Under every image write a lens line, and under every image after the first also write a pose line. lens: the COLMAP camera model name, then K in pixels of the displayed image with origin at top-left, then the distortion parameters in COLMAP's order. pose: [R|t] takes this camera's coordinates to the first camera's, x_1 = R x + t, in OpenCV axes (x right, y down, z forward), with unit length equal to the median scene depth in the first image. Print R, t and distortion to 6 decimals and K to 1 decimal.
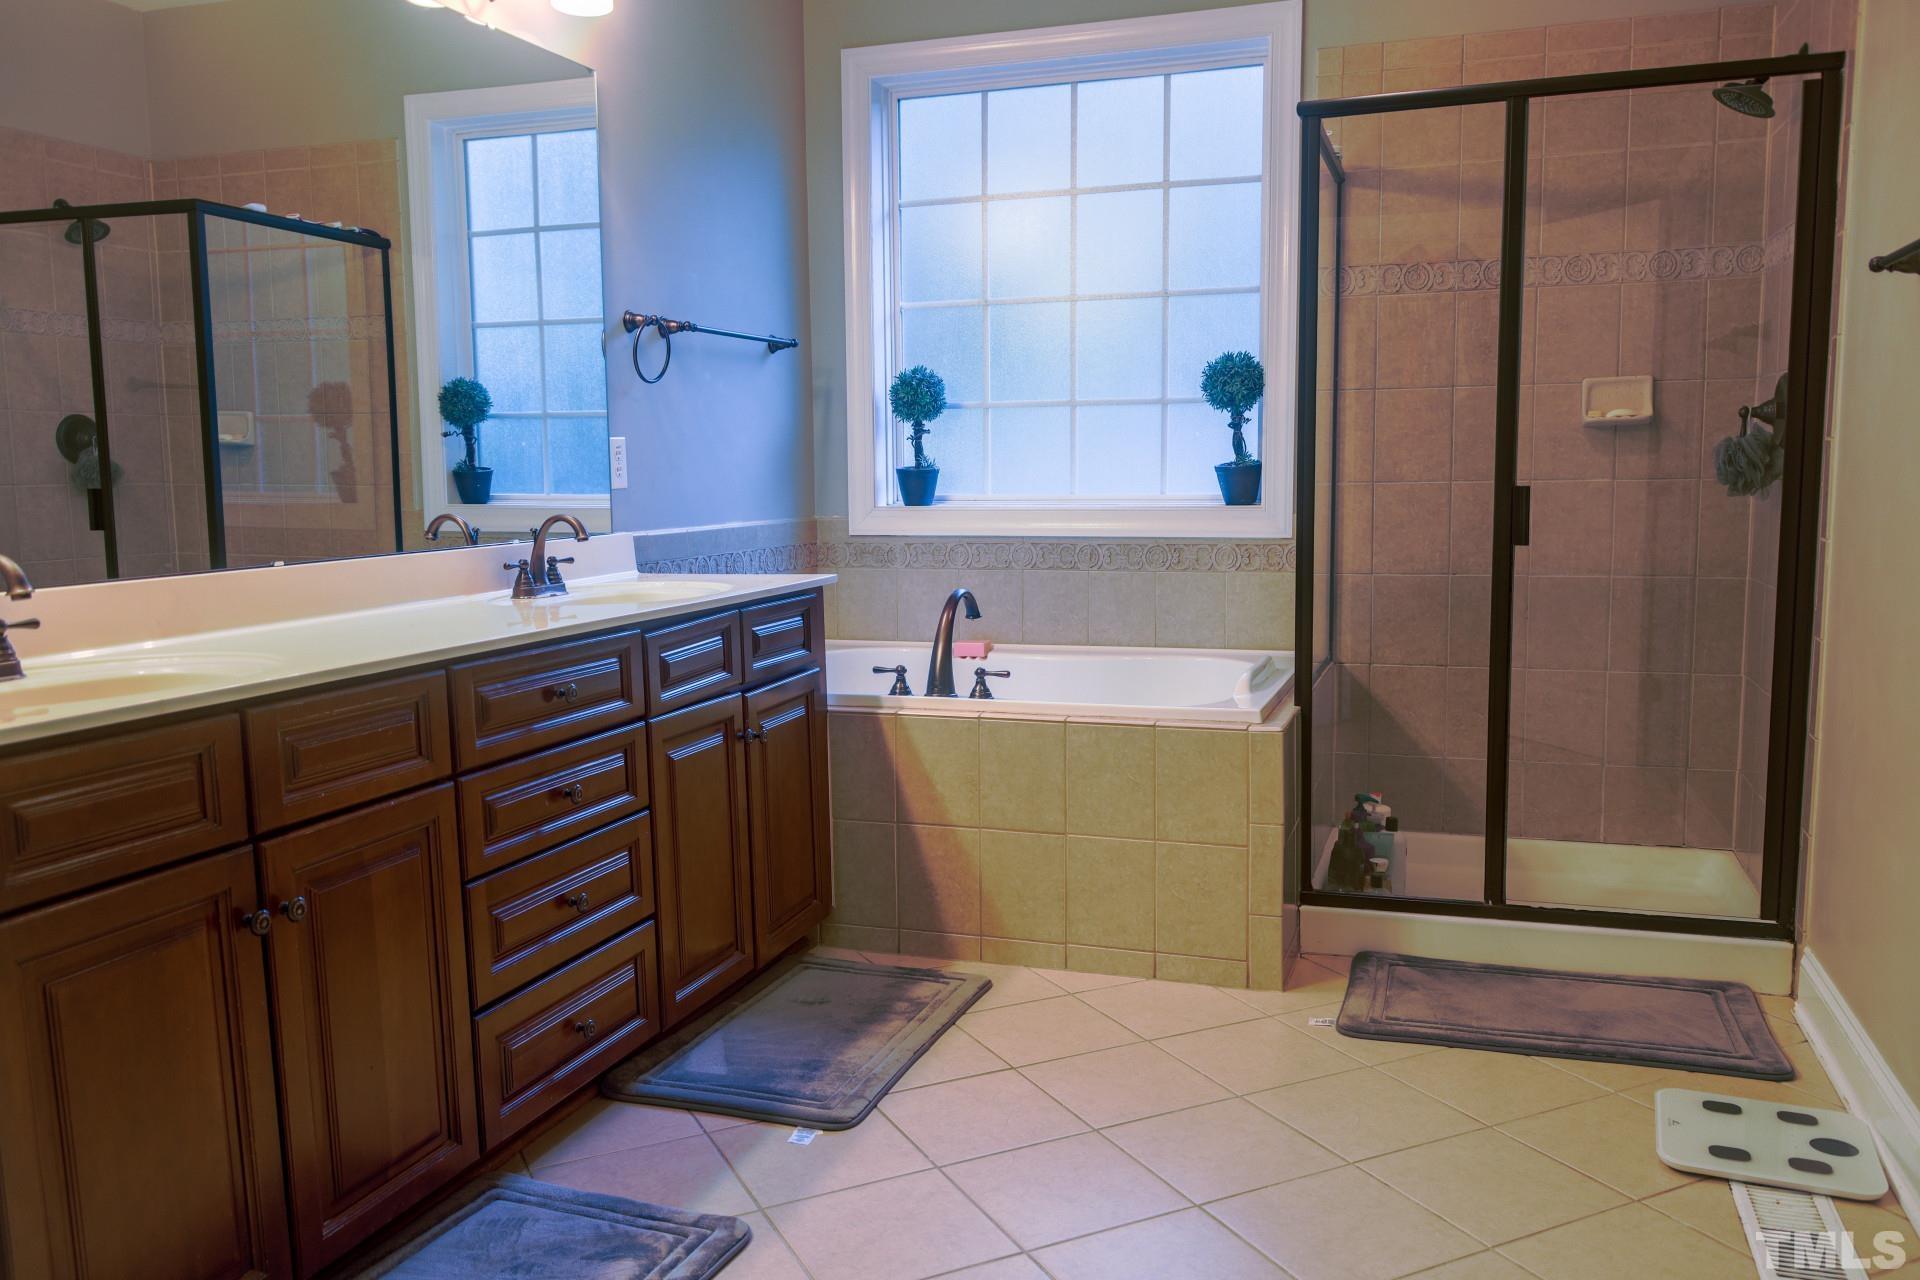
lens RADIAL K [[1498.2, 0, 957.1], [0, 1498.2, 637.5], [0, 0, 1]] dist [-0.002735, -0.010125]
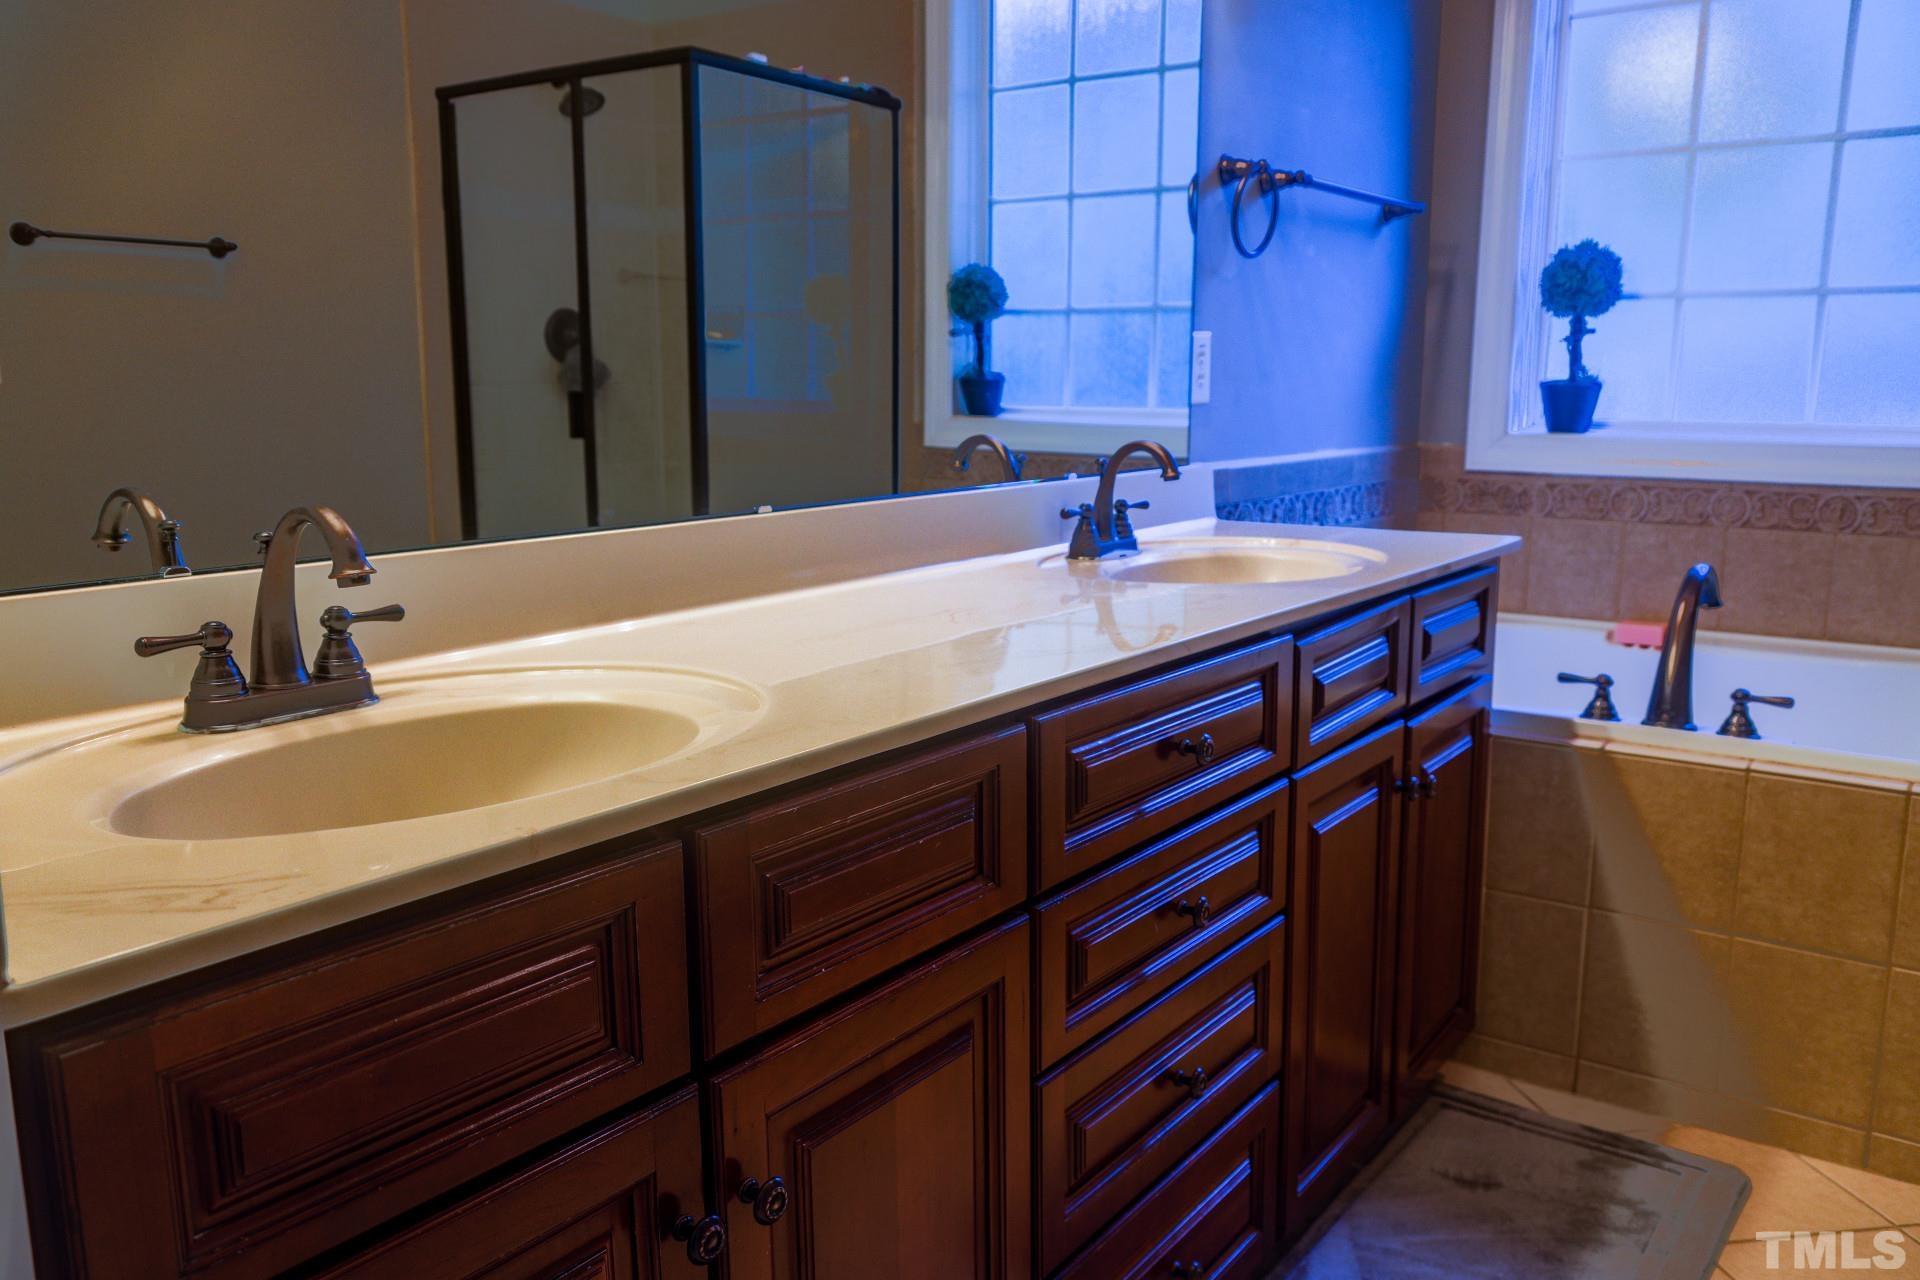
lens RADIAL K [[1498.2, 0, 965.8], [0, 1498.2, 642.4], [0, 0, 1]] dist [-0.002735, -0.010125]
pose [[0.956864, 0.063782, -0.283448, -0.120060], [-0.046342, 0.996621, 0.067820, -0.027796], [0.286816, -0.051759, 0.956586, 0.264079]]
